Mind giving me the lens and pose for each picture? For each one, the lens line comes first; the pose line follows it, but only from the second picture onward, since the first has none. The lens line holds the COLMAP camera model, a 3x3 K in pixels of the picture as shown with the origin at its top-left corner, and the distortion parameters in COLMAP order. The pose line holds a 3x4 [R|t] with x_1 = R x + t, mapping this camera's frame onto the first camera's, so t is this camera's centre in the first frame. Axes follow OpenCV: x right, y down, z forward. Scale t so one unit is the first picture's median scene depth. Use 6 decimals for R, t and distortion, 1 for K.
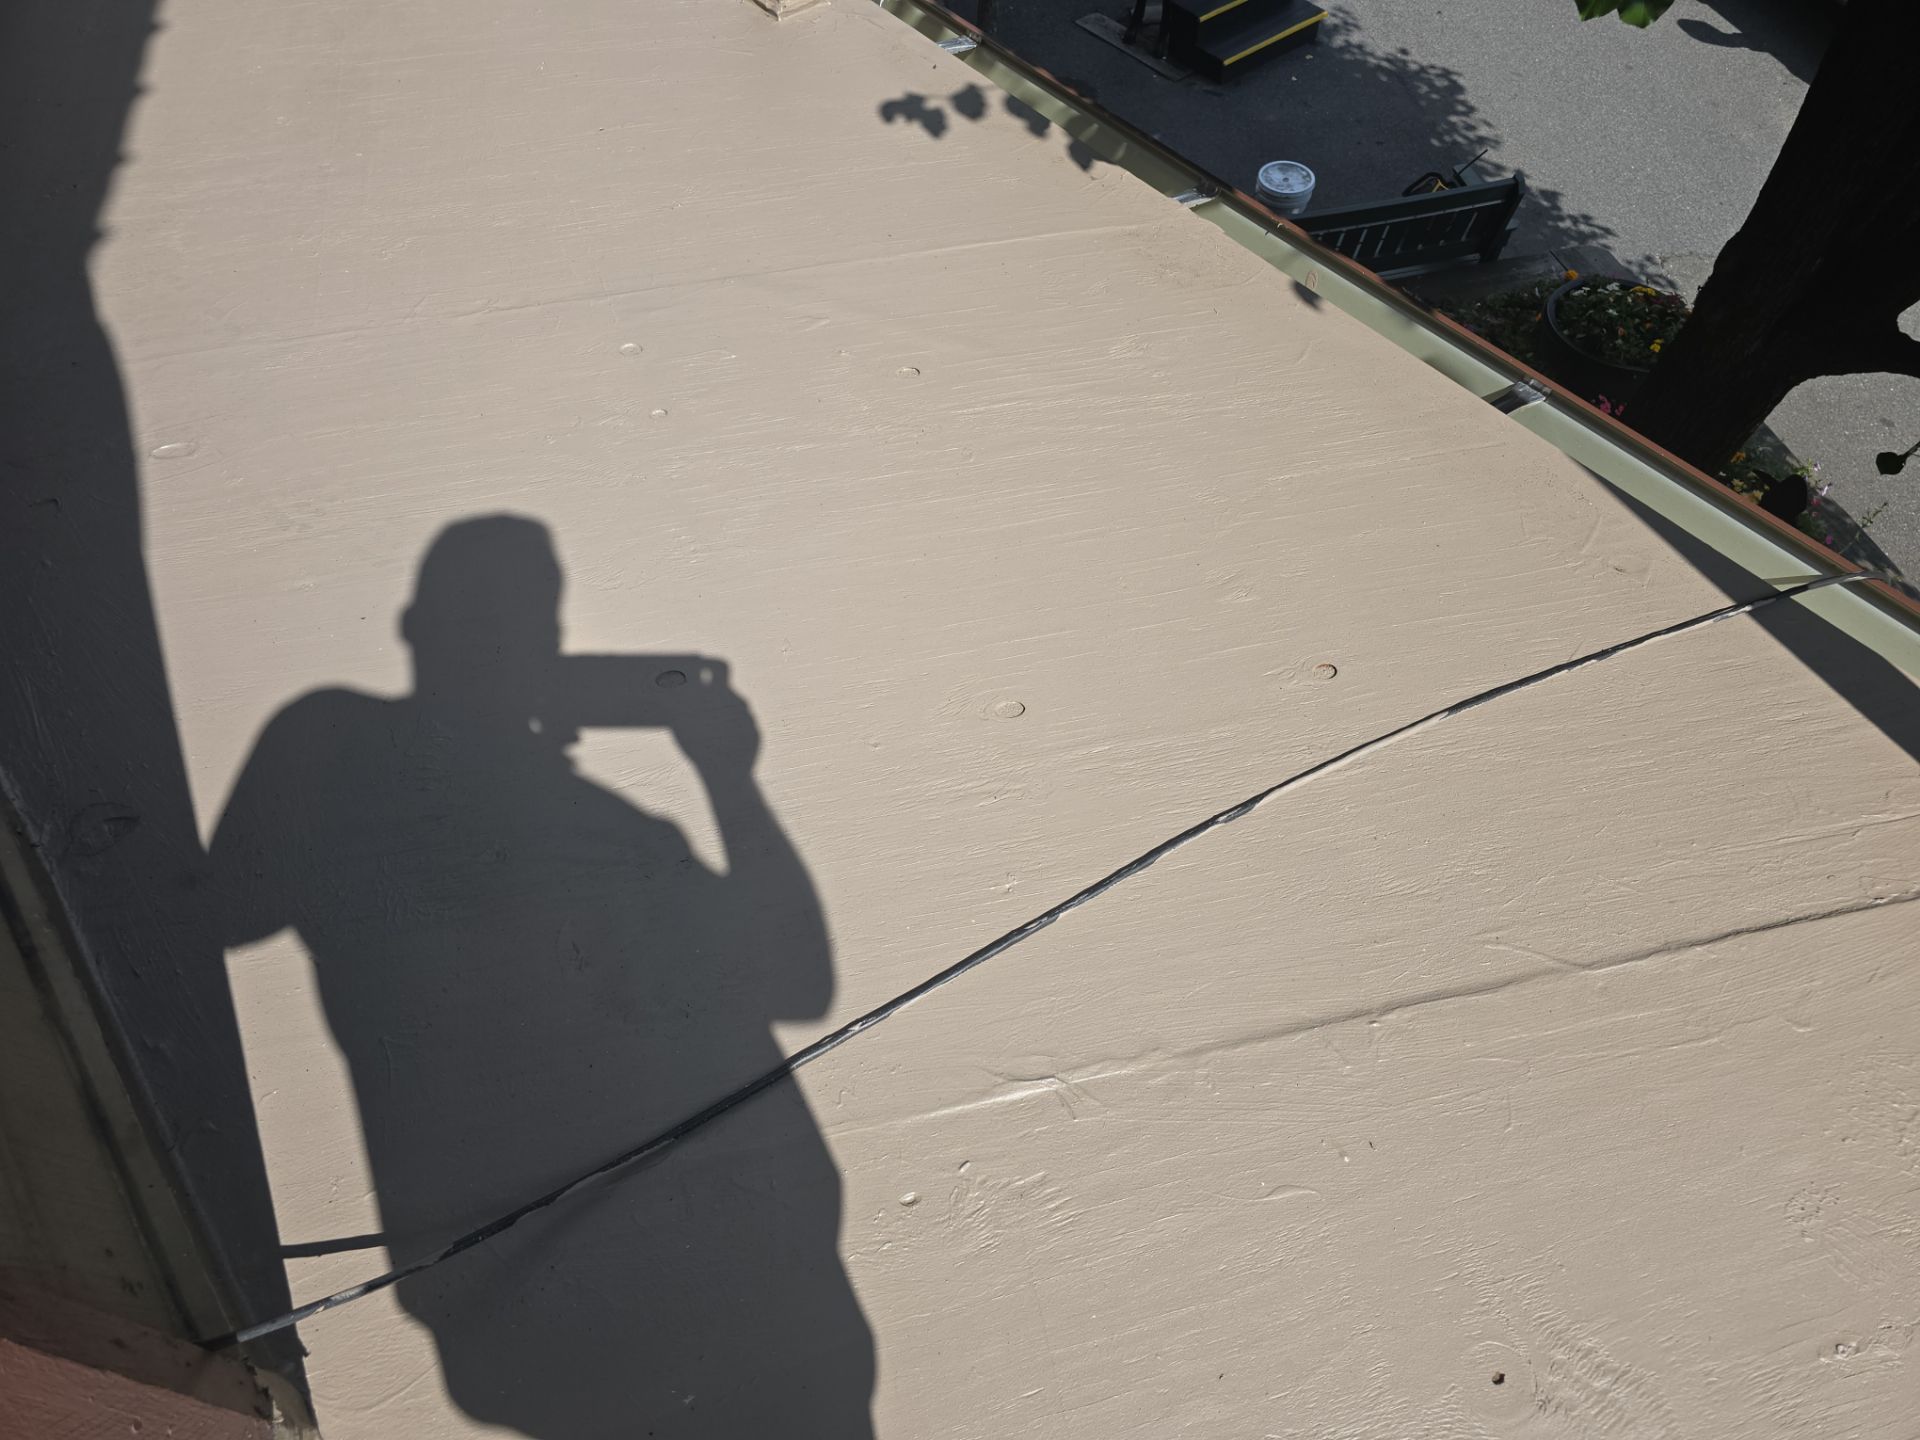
lens RADIAL K [[1287.9, 0, 958.3], [0, 1287.9, 722.1], [0, 0, 1]] dist [0.059497, -0.069321]
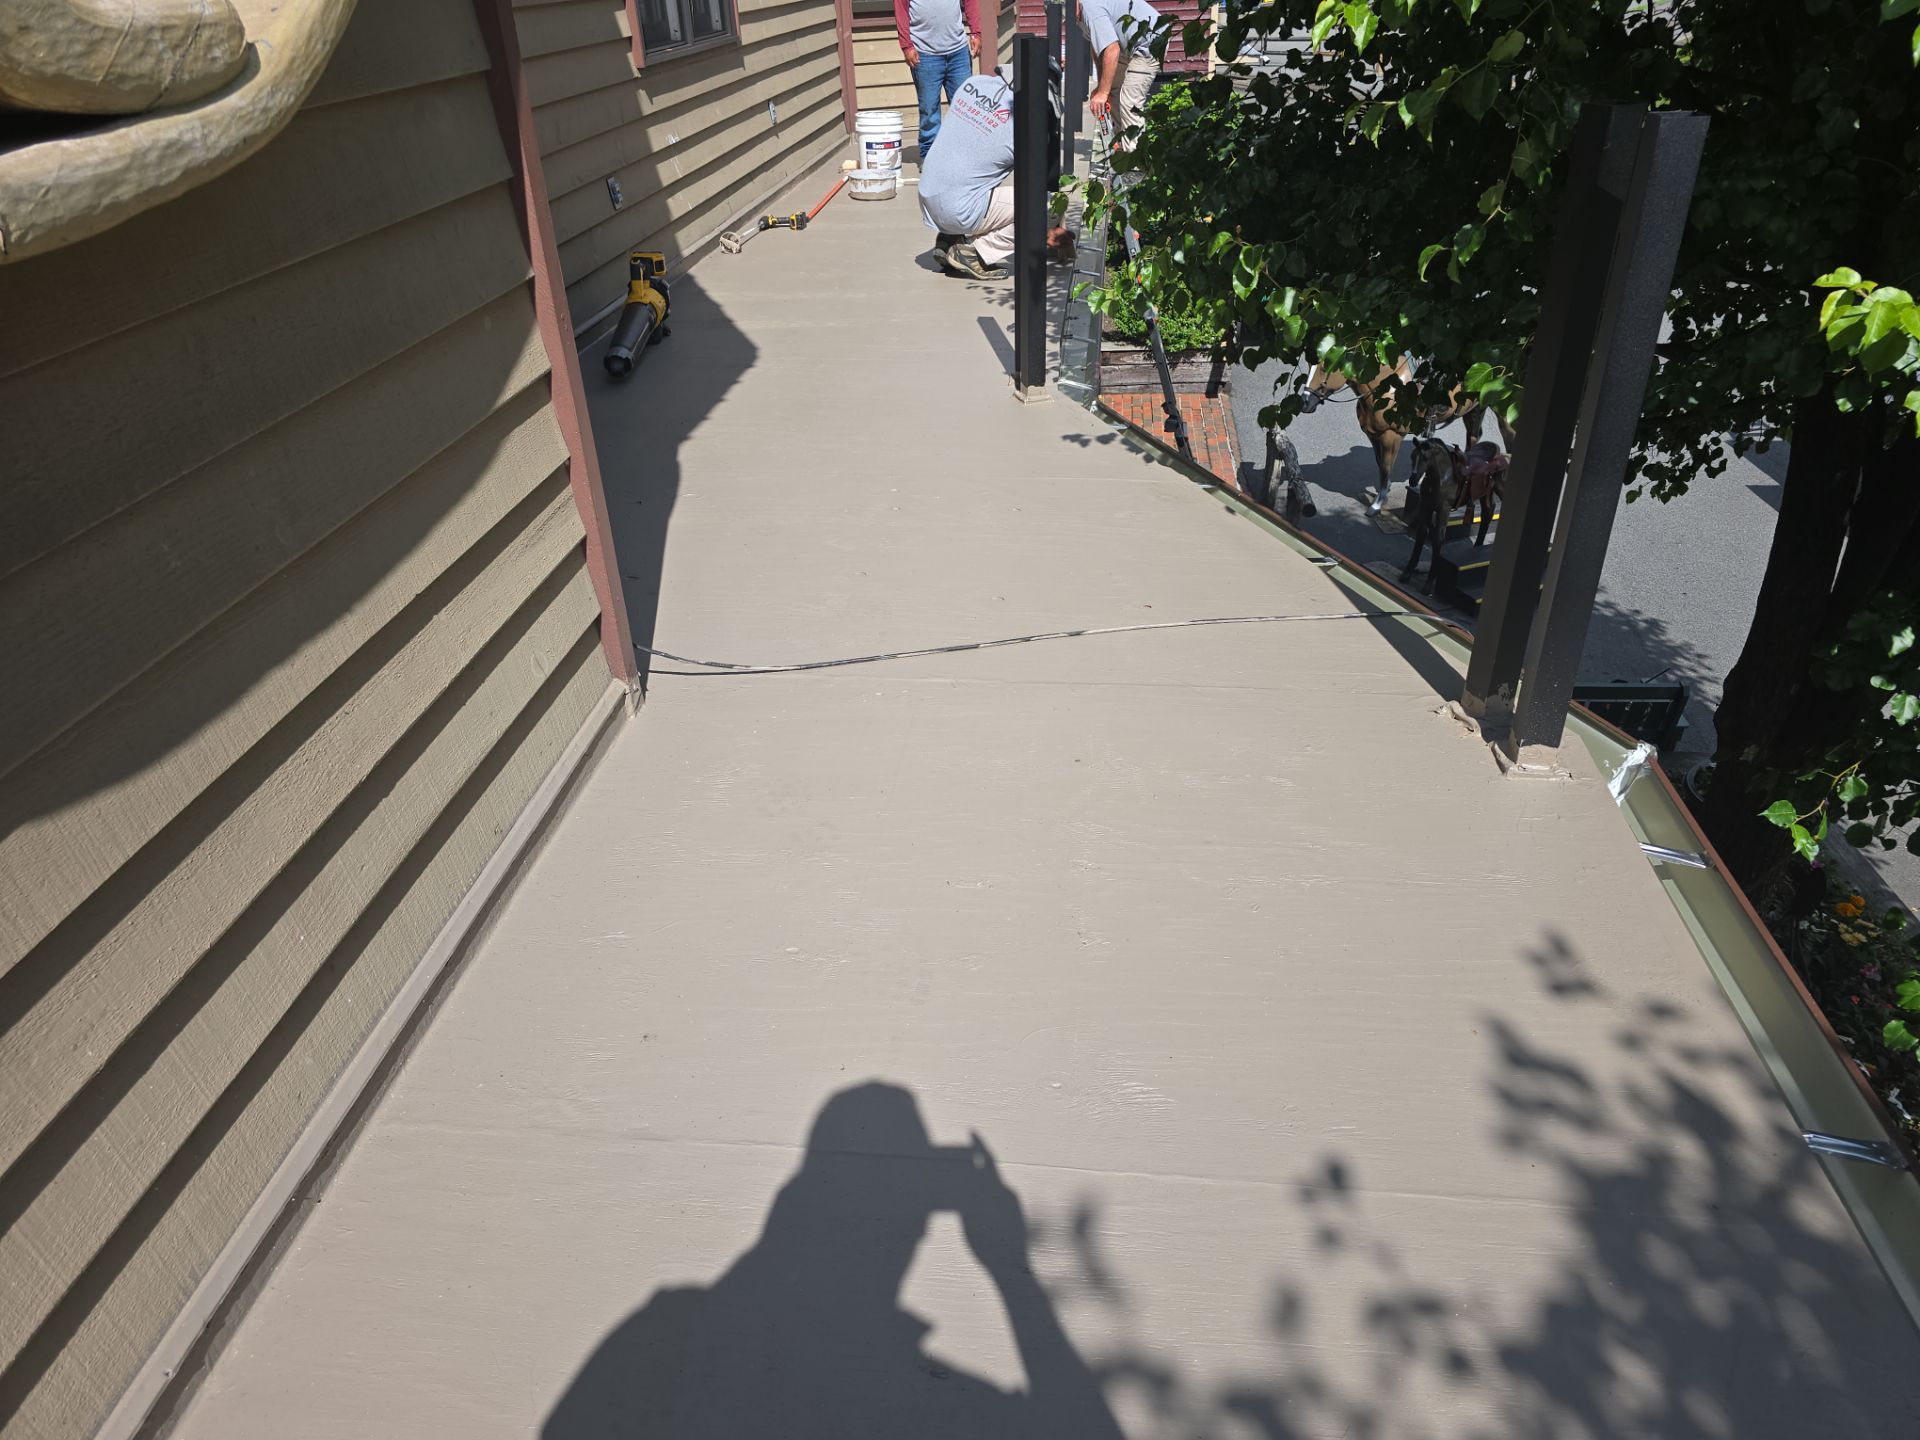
lens RADIAL K [[1287.9, 0, 958.3], [0, 1287.9, 722.1], [0, 0, 1]] dist [0.059497, -0.069321]
pose [[0.951648, 0.155263, -0.265066, 0.383388], [-0.244896, 0.904367, -0.349494, 0.644826], [0.185454, 0.397509, 0.898662, -0.615782]]
